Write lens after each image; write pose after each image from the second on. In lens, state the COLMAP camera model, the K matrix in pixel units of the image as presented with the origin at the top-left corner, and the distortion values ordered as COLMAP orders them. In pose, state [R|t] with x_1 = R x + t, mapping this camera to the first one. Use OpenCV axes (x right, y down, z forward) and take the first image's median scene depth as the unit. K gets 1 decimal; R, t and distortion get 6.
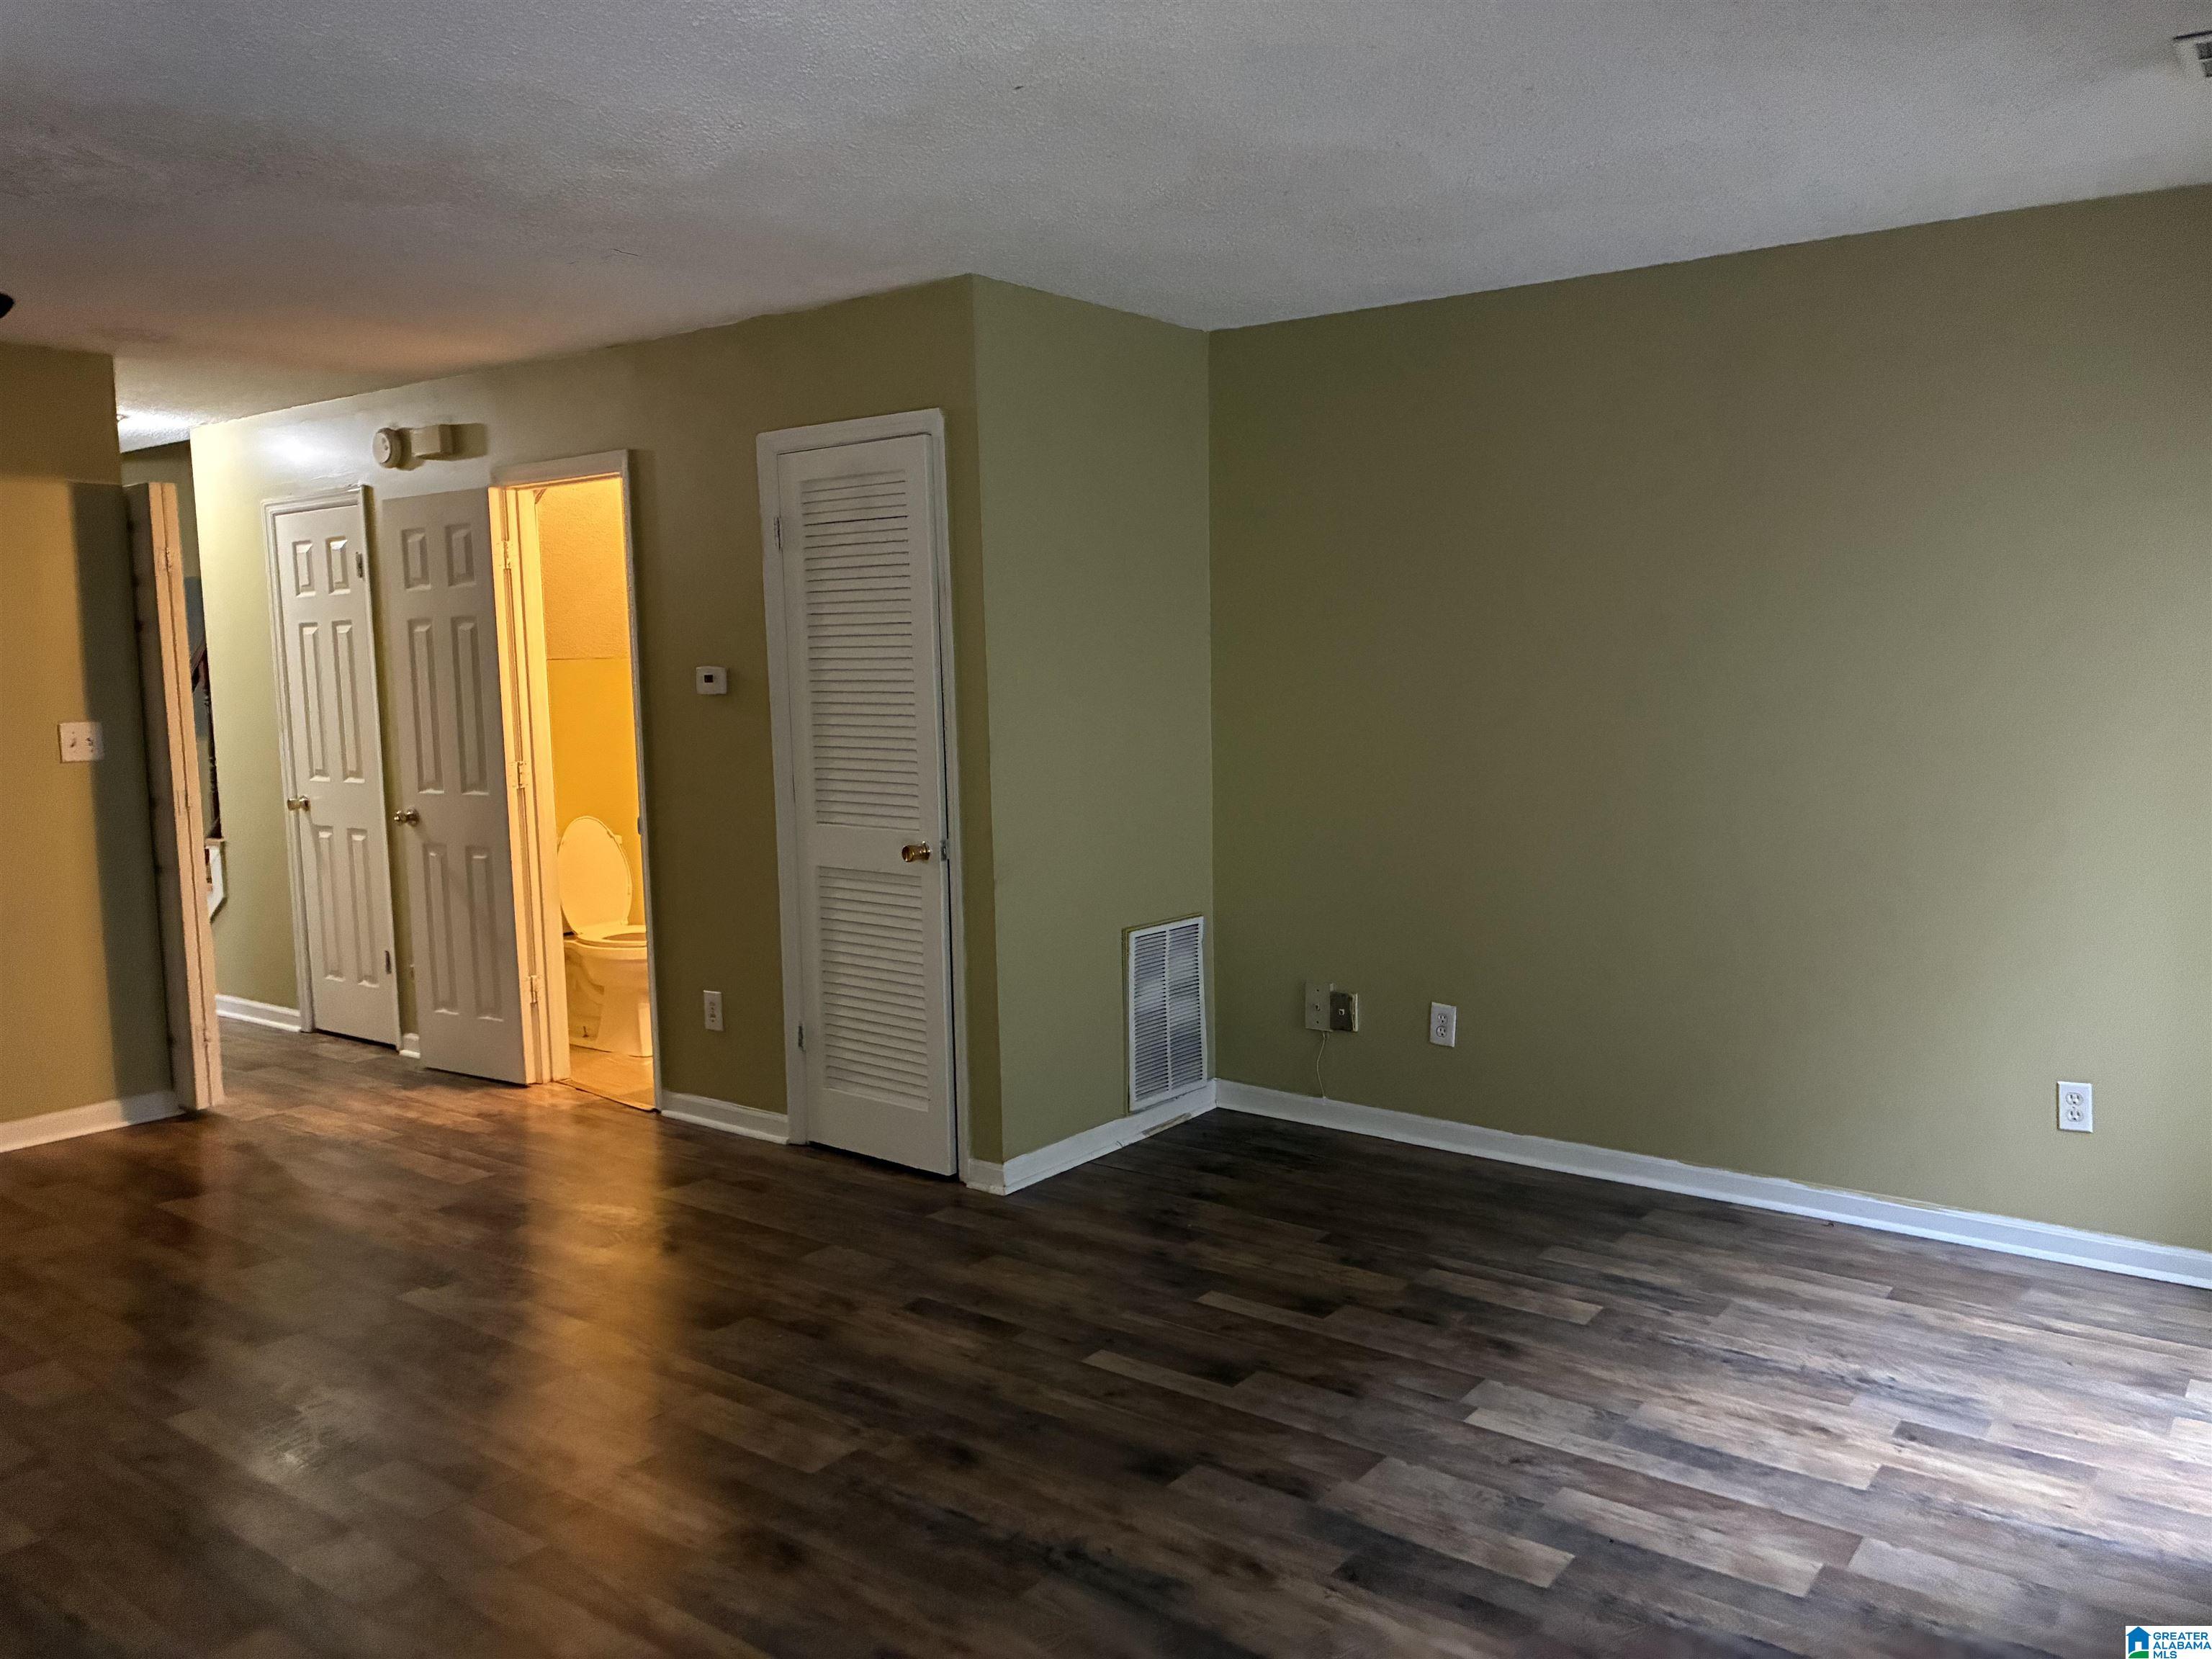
lens RADIAL K [[1677.3, 0, 1098.9], [0, 1677.3, 840.0], [0, 0, 1]] dist [0.022879, 0.010141]
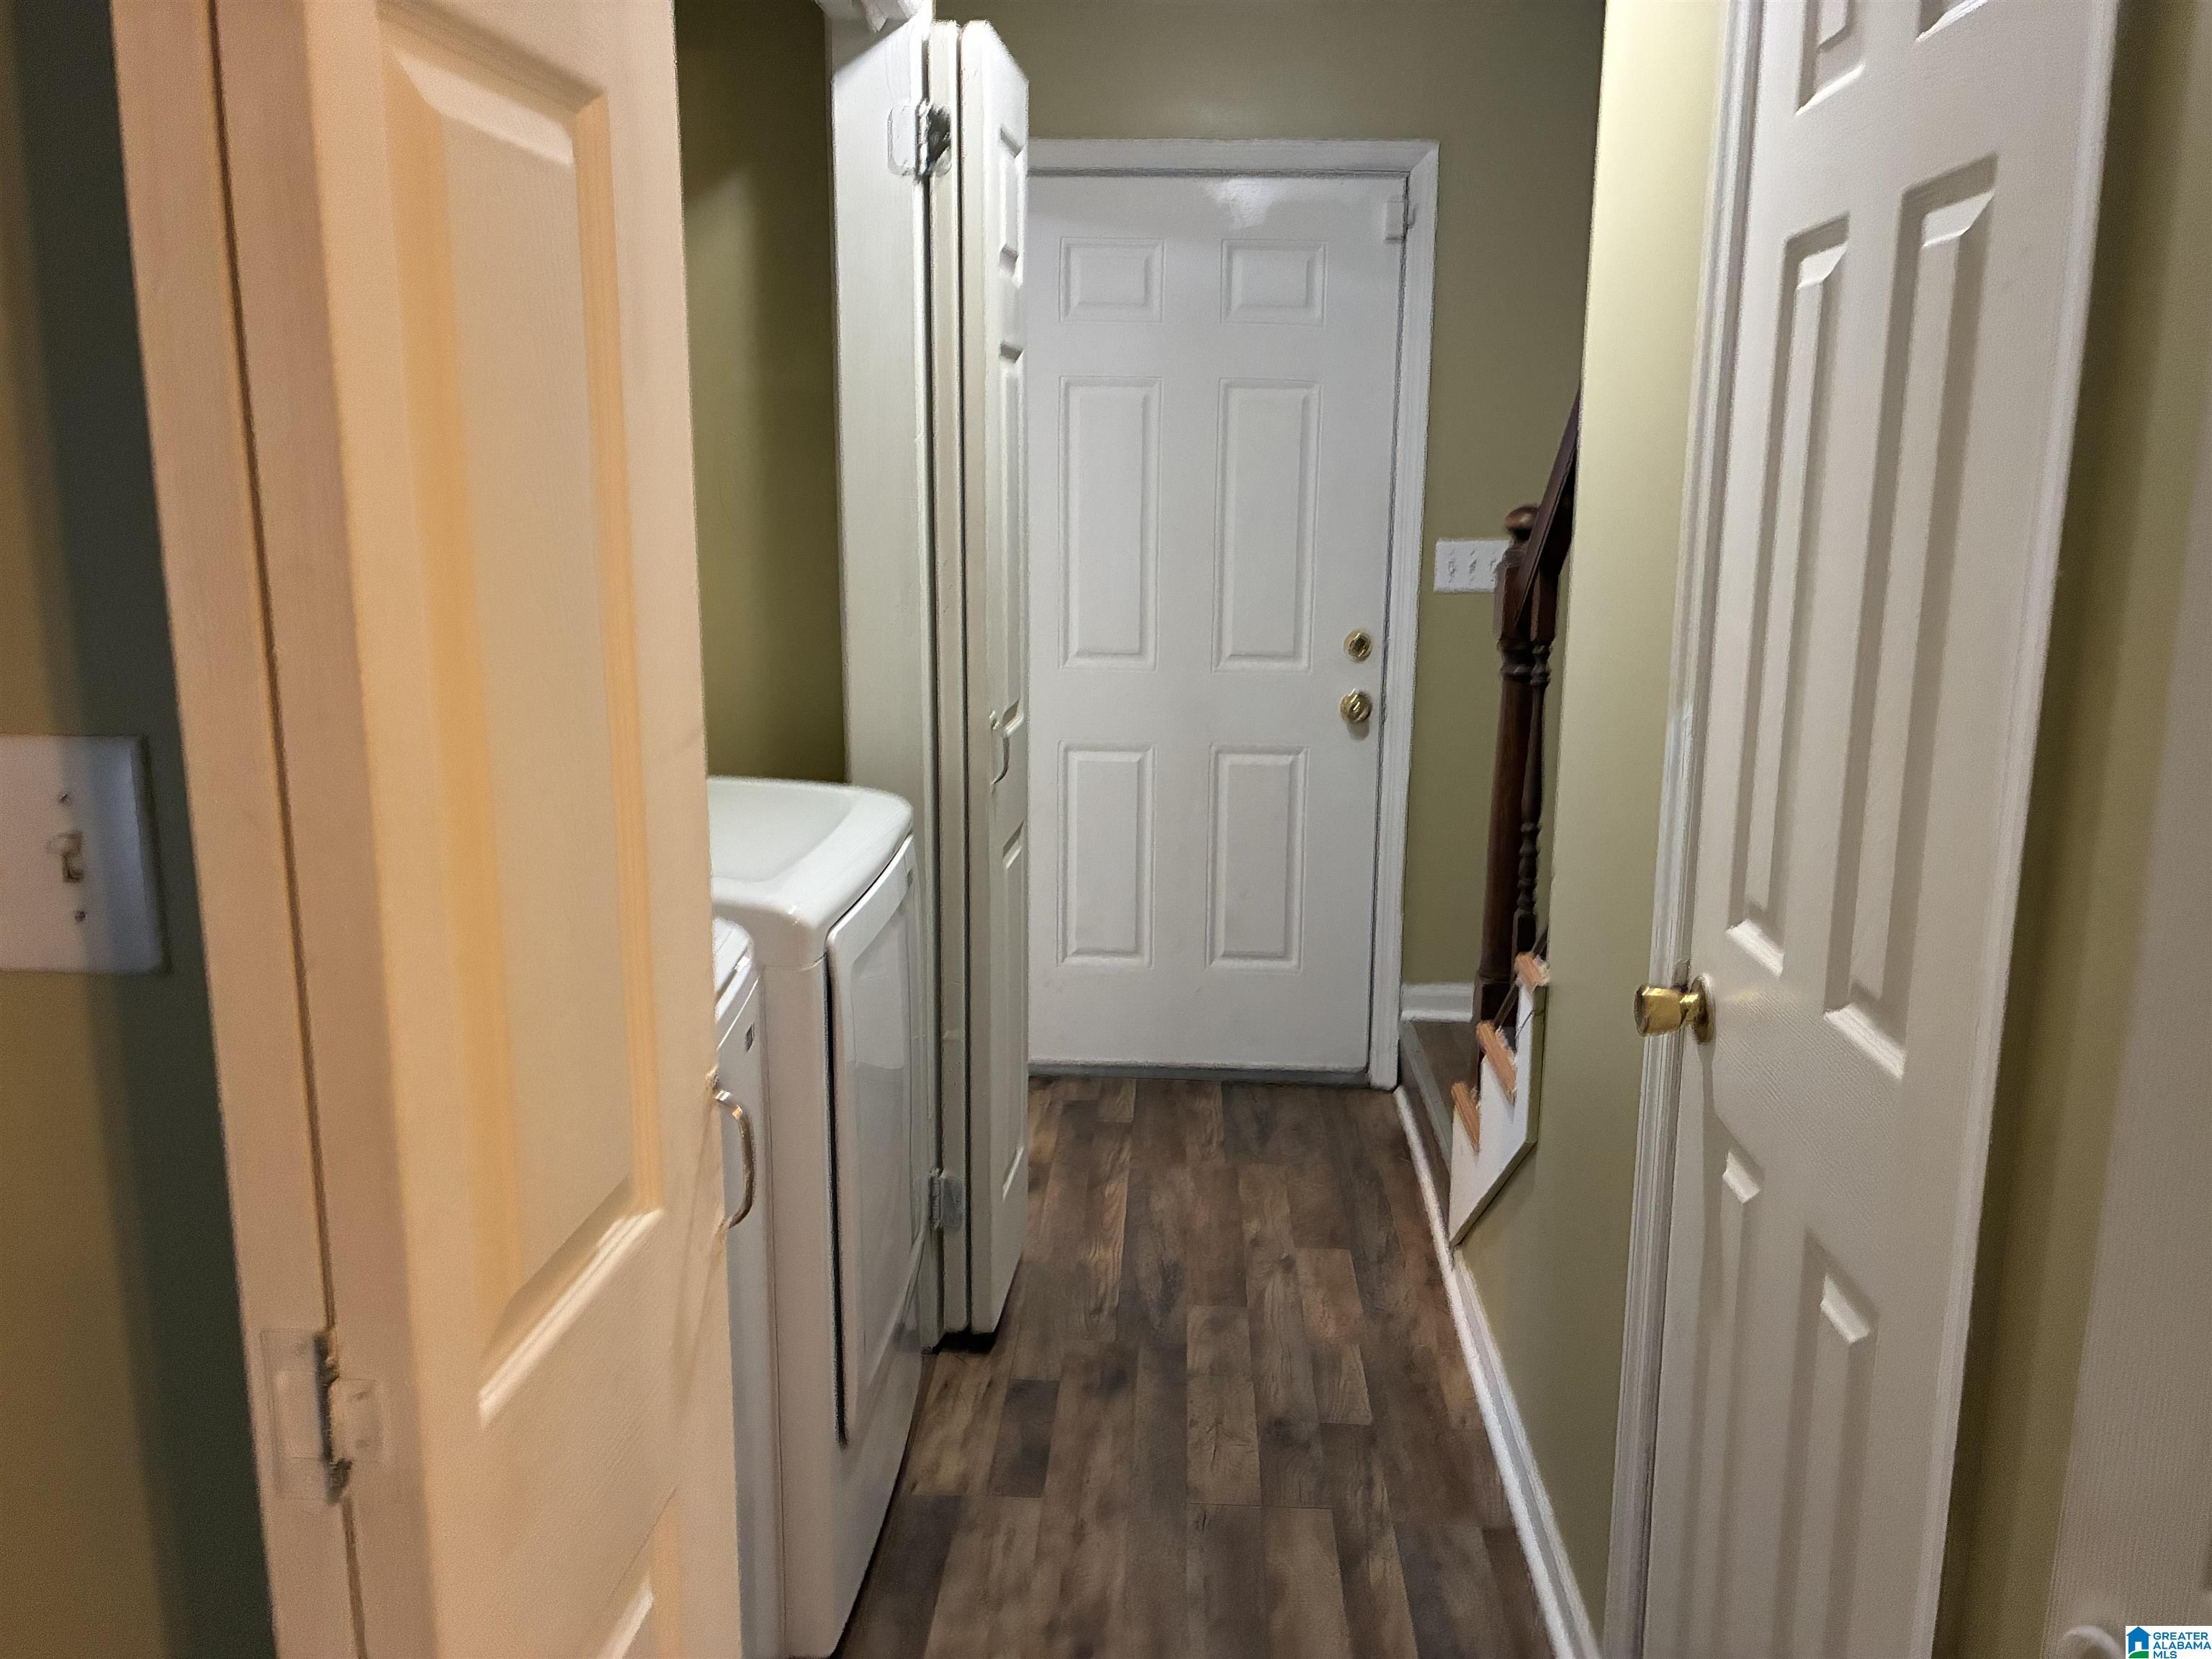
lens RADIAL K [[1677.3, 0, 1098.9], [0, 1677.3, 840.0], [0, 0, 1]] dist [0.022879, 0.010141]
pose [[0.565671, 0.189703, -0.802514, -0.422520], [-0.097571, 0.981741, 0.163295, -0.100327], [0.818839, -0.014069, 0.573851, 1.014429]]
